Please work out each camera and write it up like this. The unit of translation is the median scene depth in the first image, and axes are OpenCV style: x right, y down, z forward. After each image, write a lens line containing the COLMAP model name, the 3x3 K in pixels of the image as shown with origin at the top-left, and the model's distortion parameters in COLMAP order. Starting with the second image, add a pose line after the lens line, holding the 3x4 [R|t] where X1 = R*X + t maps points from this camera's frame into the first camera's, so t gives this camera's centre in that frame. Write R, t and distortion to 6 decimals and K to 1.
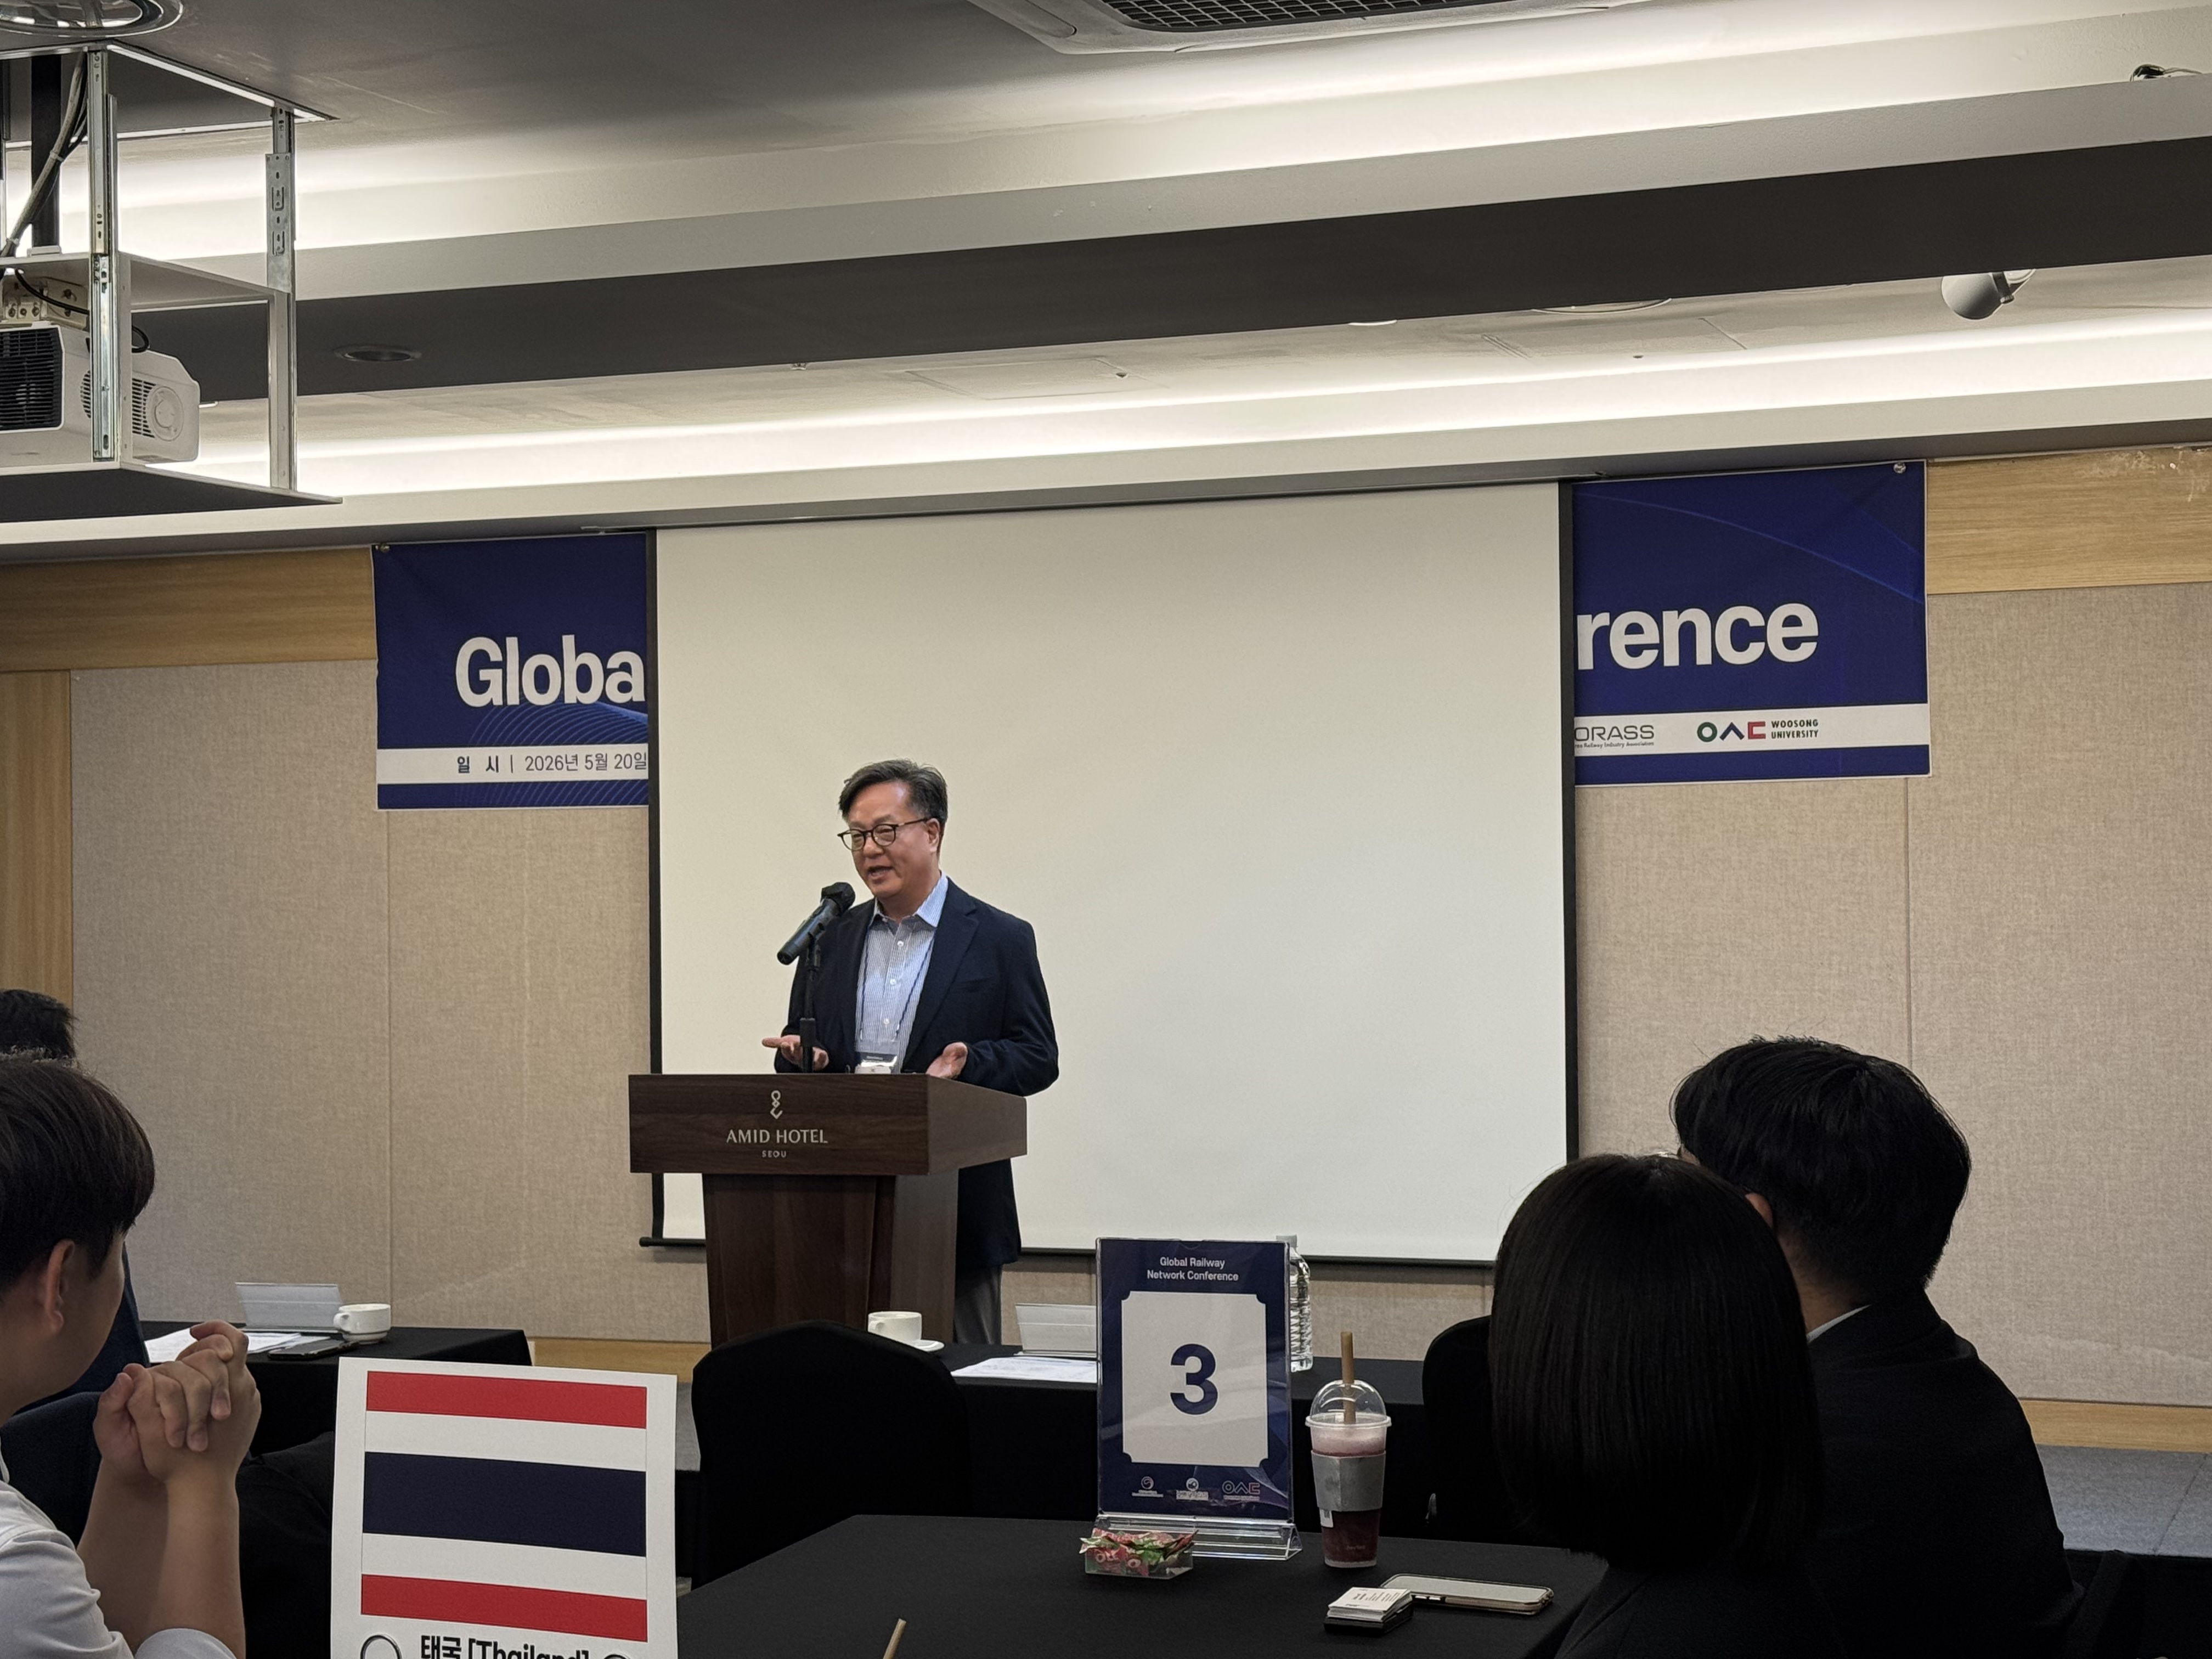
lens RADIAL K [[3601.8, 0, 1105.4], [0, 3601.8, 854.4], [0, 0, 1]] dist [0.150762, 0.000000]
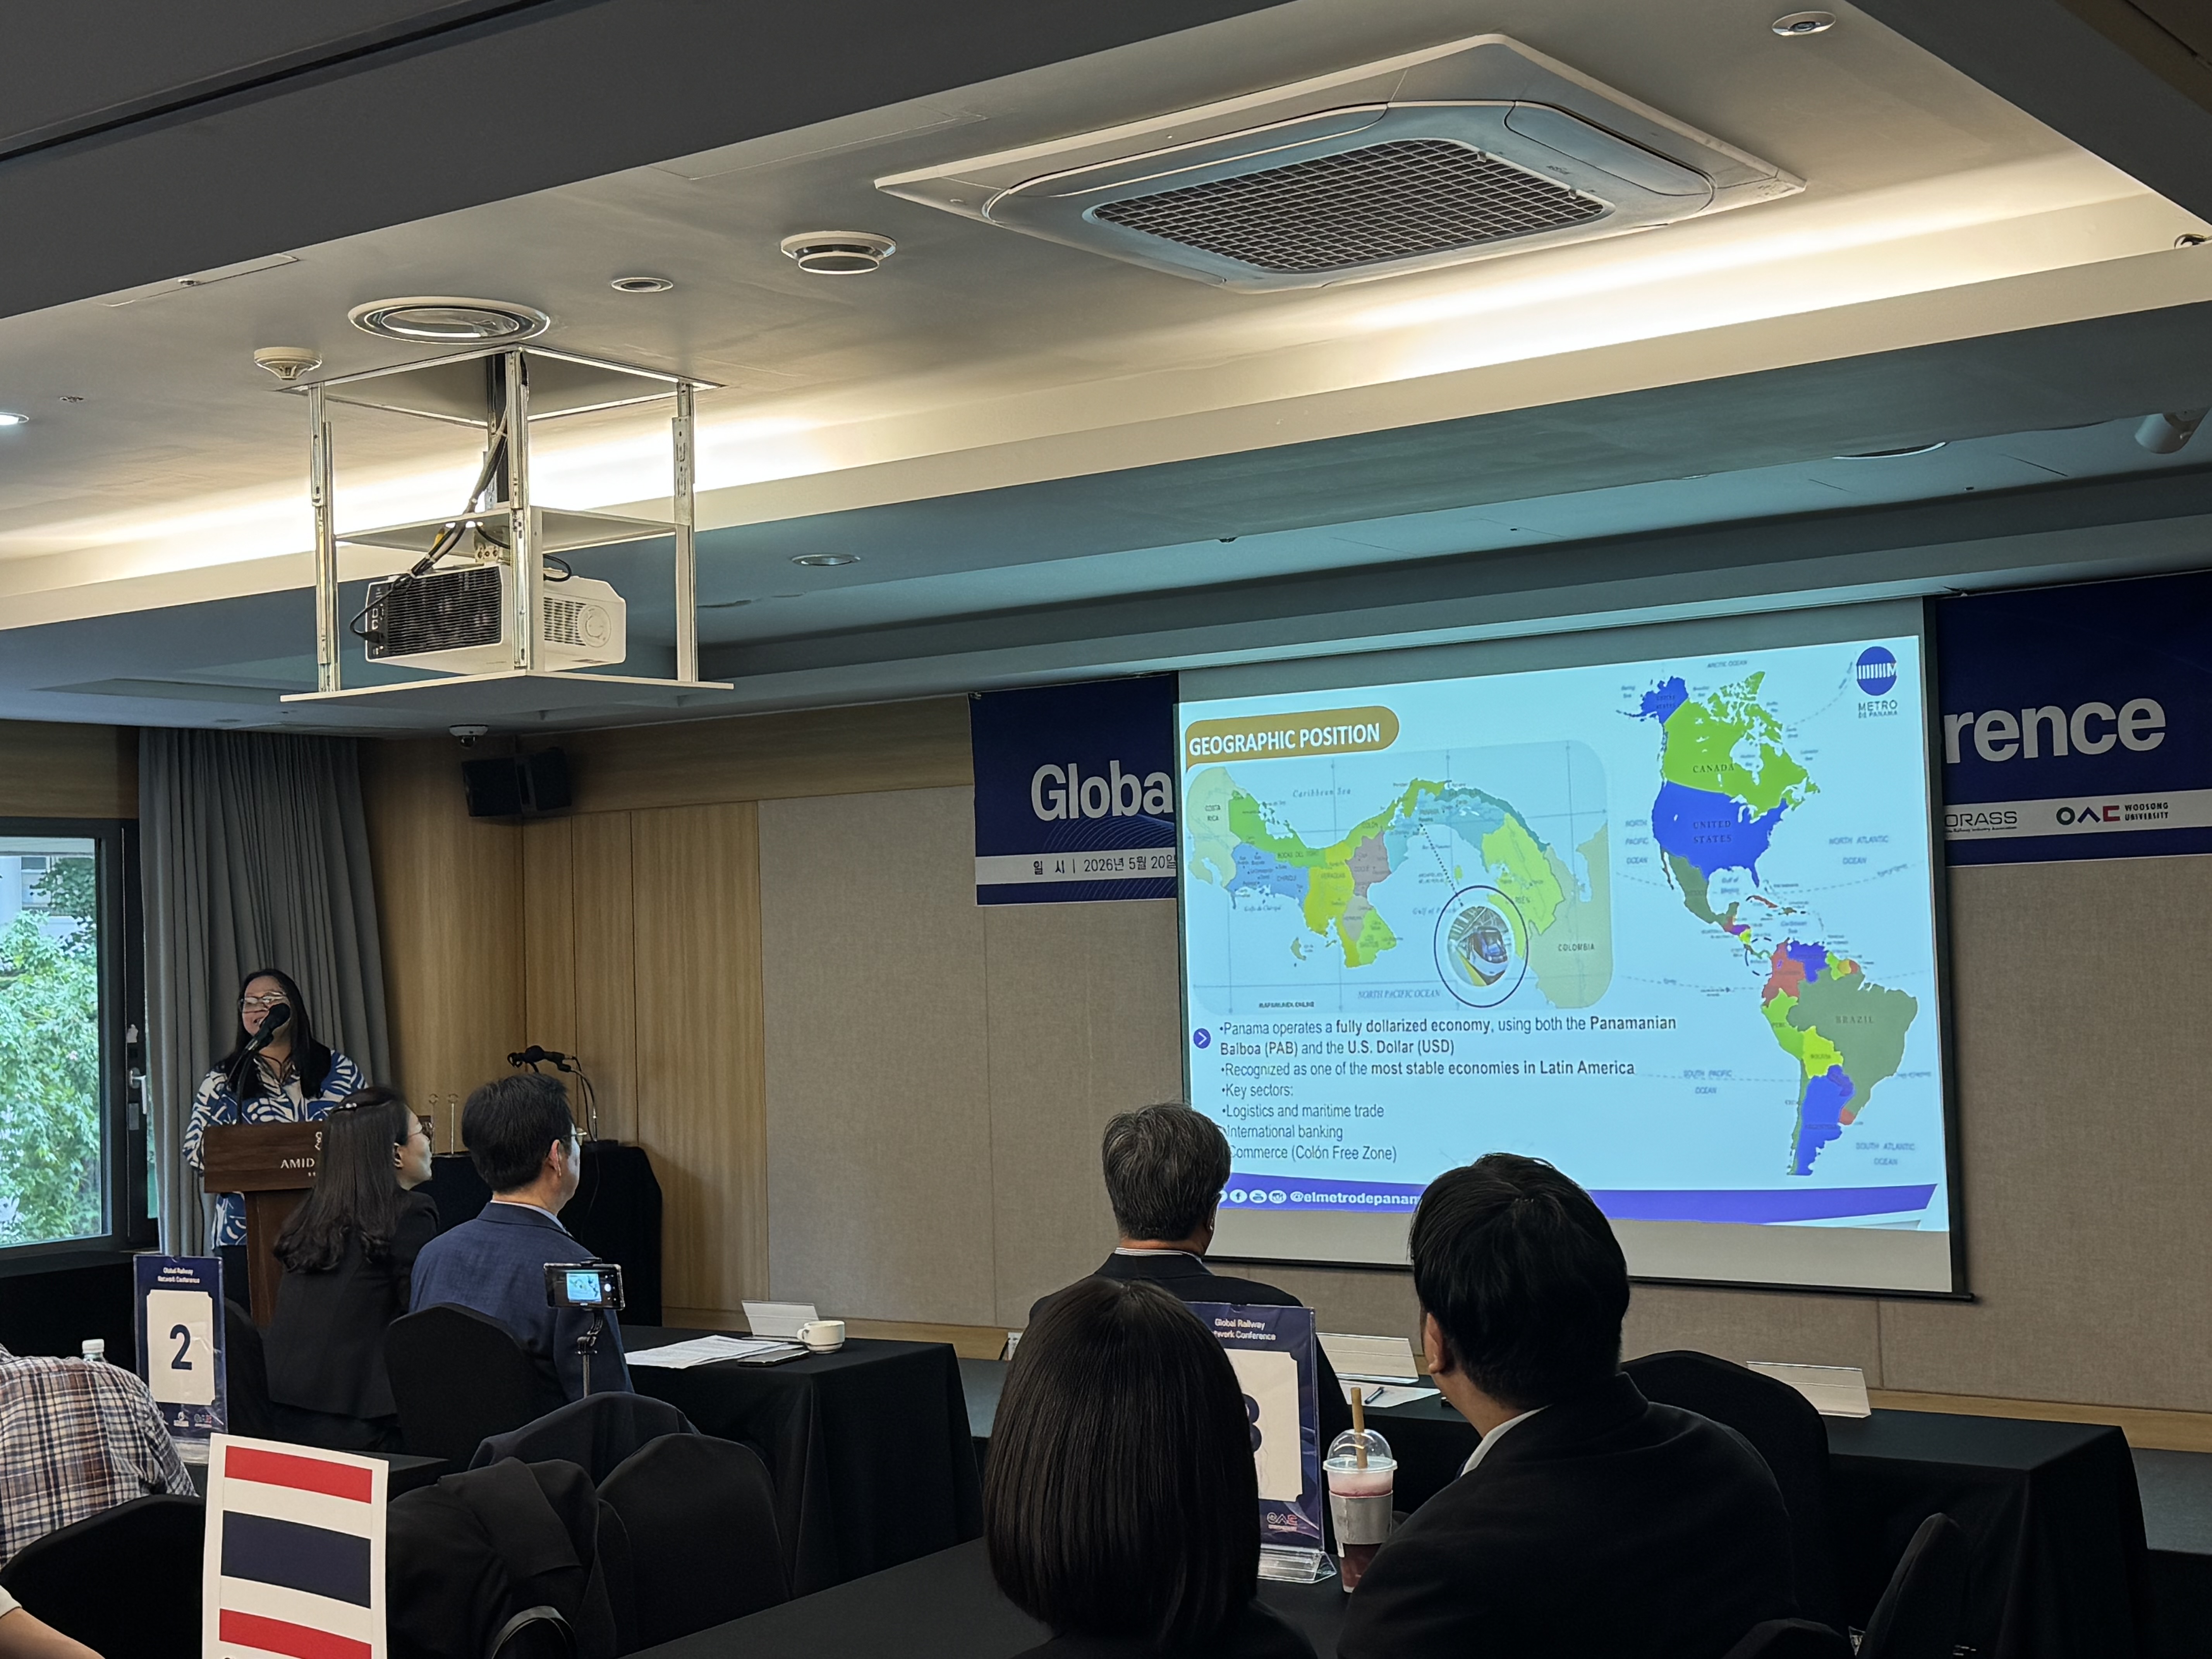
lens RADIAL K [[2986.0, 0, 1080.0], [0, 2986.0, 834.4], [0, 0, 1]] dist [0.136743, 0.000000]
pose [[0.965875, -0.028253, -0.257464, 0.113194], [0.022426, 0.999422, -0.025542, -0.011122], [0.258037, 0.018896, 0.965950, 0.019423]]
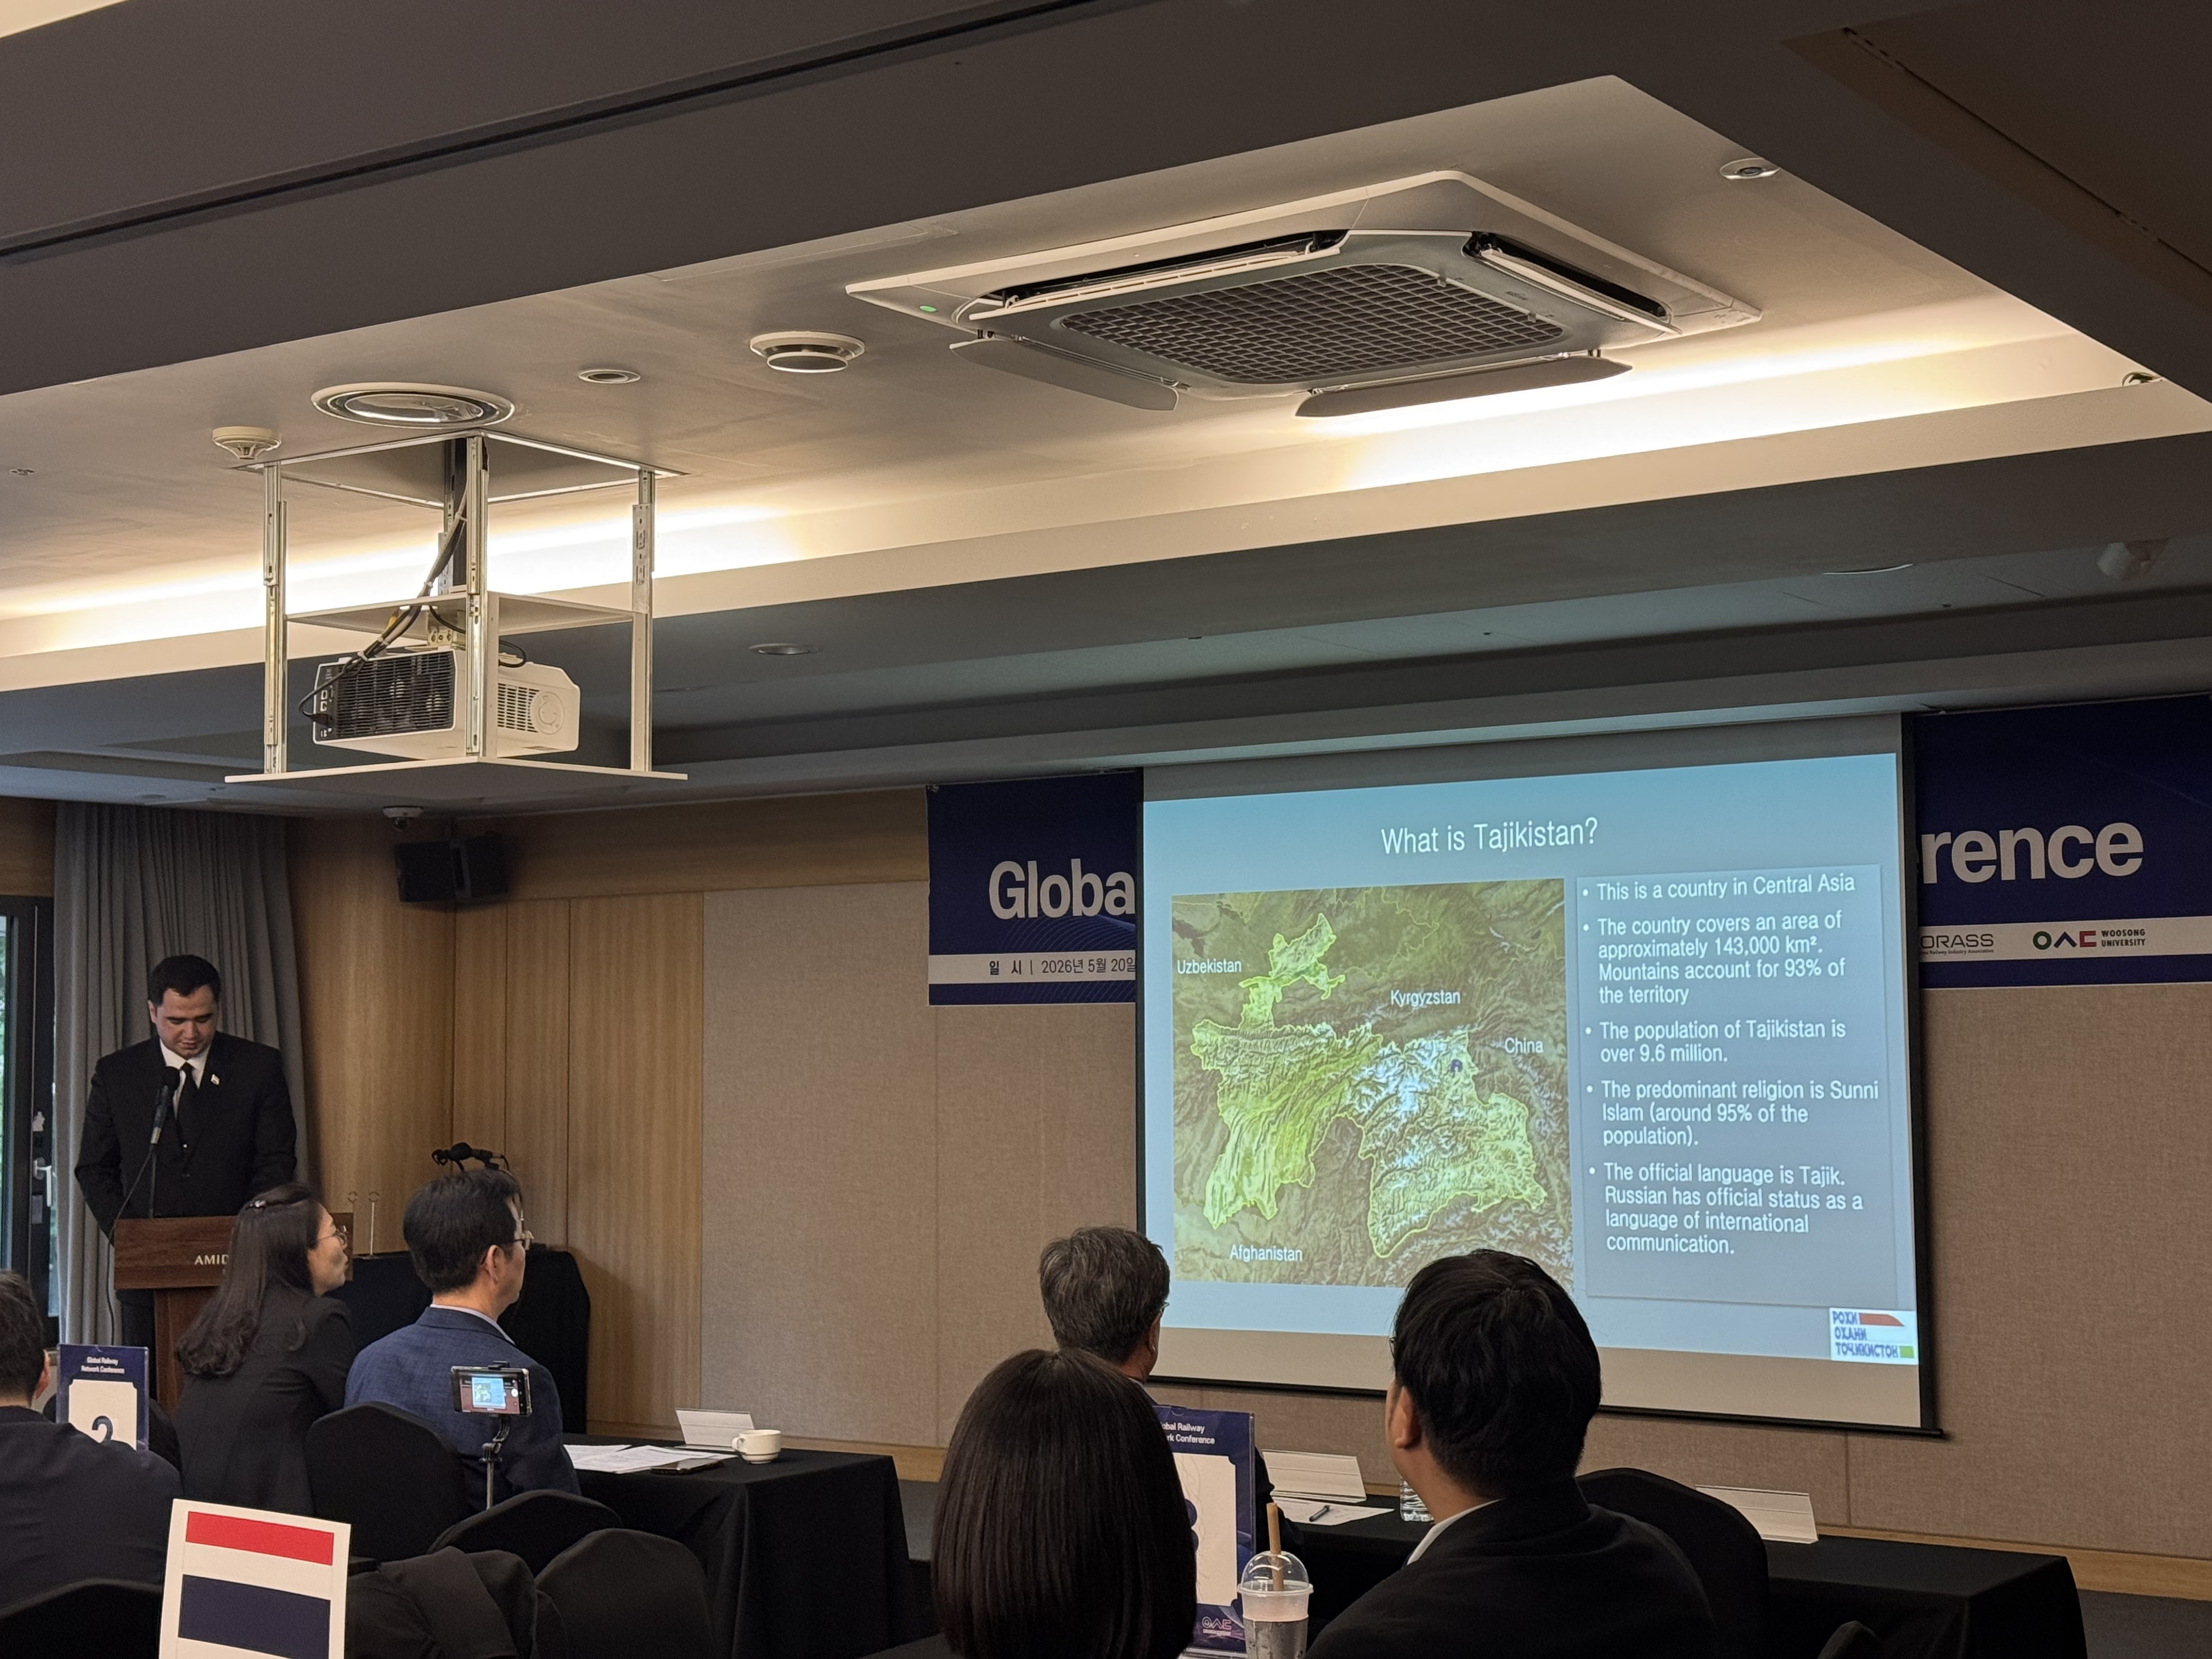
lens RADIAL K [[3202.3, 0, 1103.1], [0, 3202.3, 835.0], [0, 0, 1]] dist [0.139246, 0.000000]
pose [[0.970969, -0.013062, -0.238848, 0.125102], [-0.000366, 0.998426, -0.056089, -0.010610], [0.239204, 0.054548, 0.969436, -0.019148]]
